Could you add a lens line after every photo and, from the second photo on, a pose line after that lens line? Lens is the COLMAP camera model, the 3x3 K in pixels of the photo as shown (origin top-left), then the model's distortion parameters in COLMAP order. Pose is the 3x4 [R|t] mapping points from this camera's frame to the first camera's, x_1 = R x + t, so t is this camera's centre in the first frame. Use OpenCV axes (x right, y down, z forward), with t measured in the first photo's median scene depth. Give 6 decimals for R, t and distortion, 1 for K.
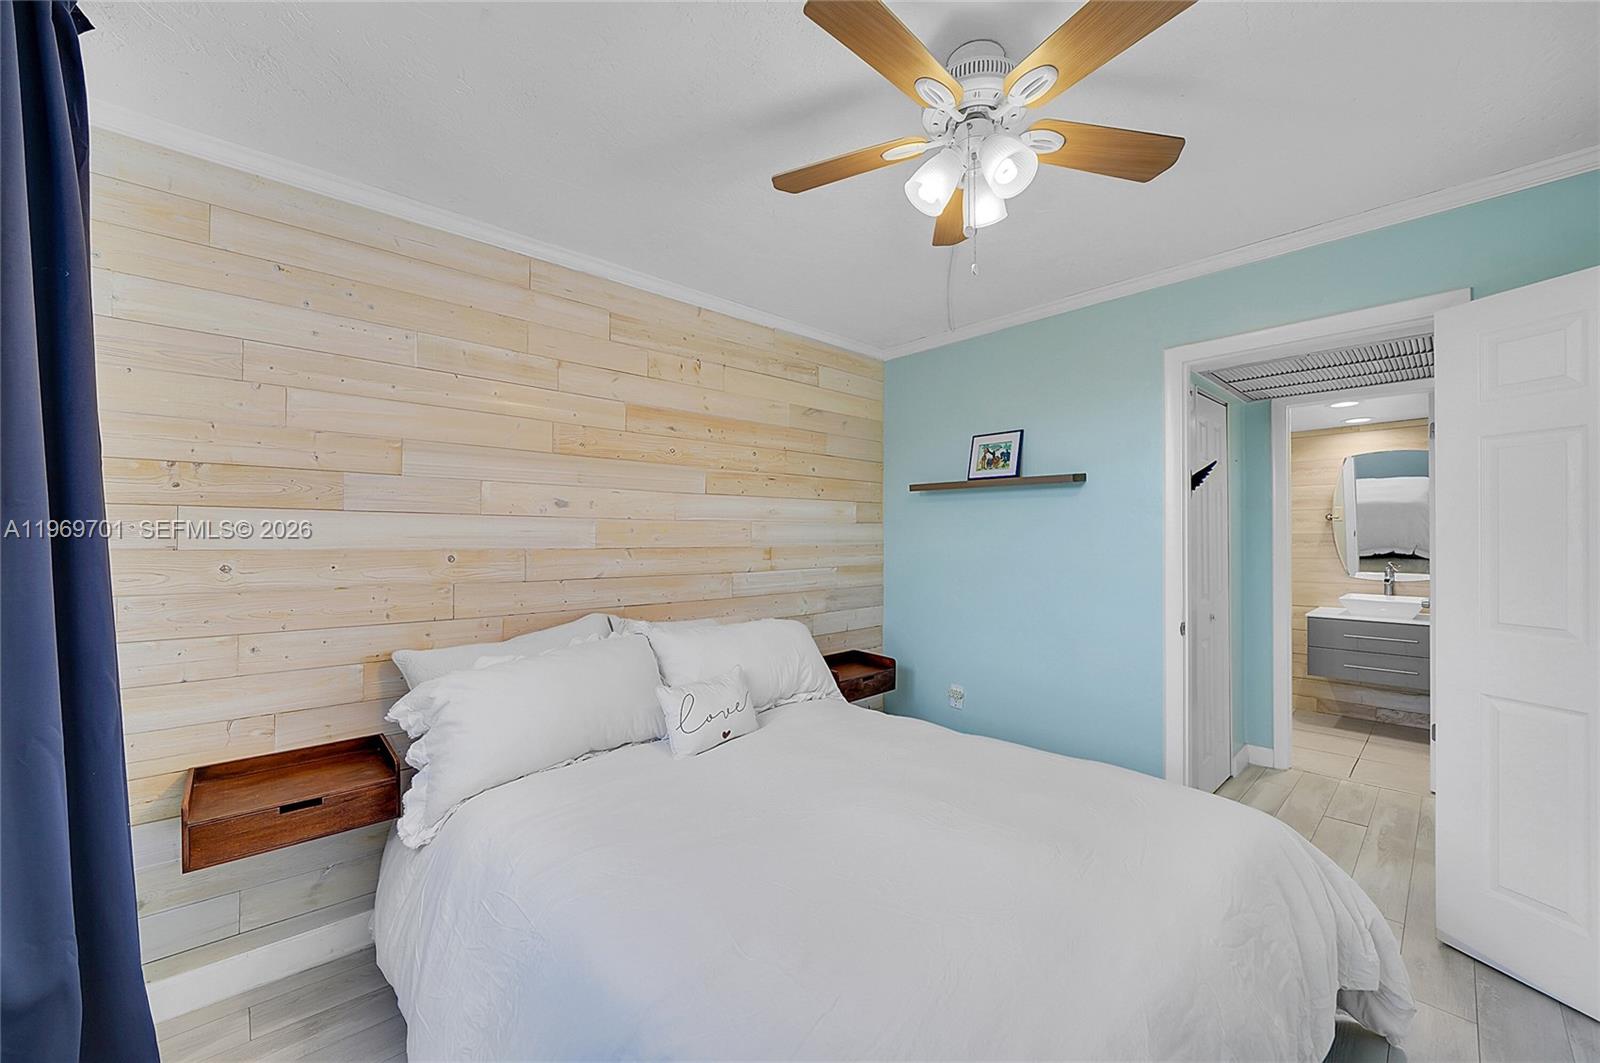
lens RADIAL K [[622.2, 0, 800.0], [0, 622.2, 531.5], [0, 0, 1]] dist [-0.001737, -0.000175]
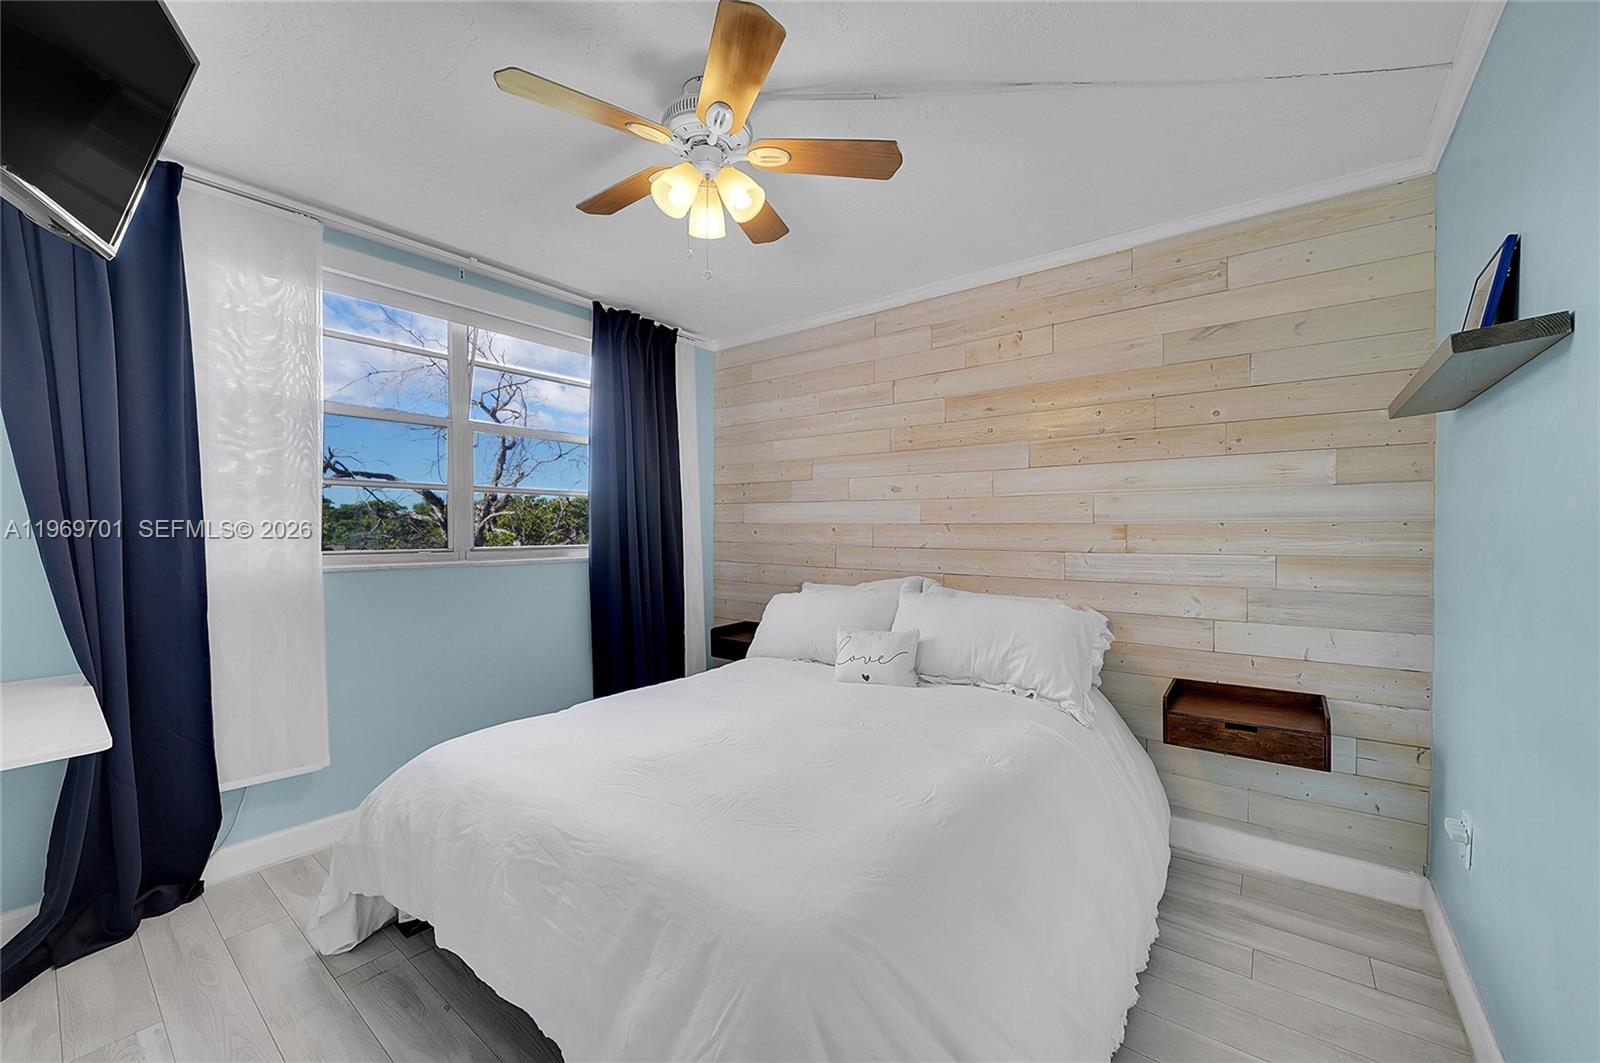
lens RADIAL K [[622.2, 0, 800.0], [0, 622.2, 531.5], [0, 0, 1]] dist [-0.001737, -0.000175]
pose [[0.155620, 0.006198, -0.987798, 0.765464], [0.010218, 0.999917, 0.007883, 0.027420], [0.987764, -0.011320, 0.155544, 0.515257]]
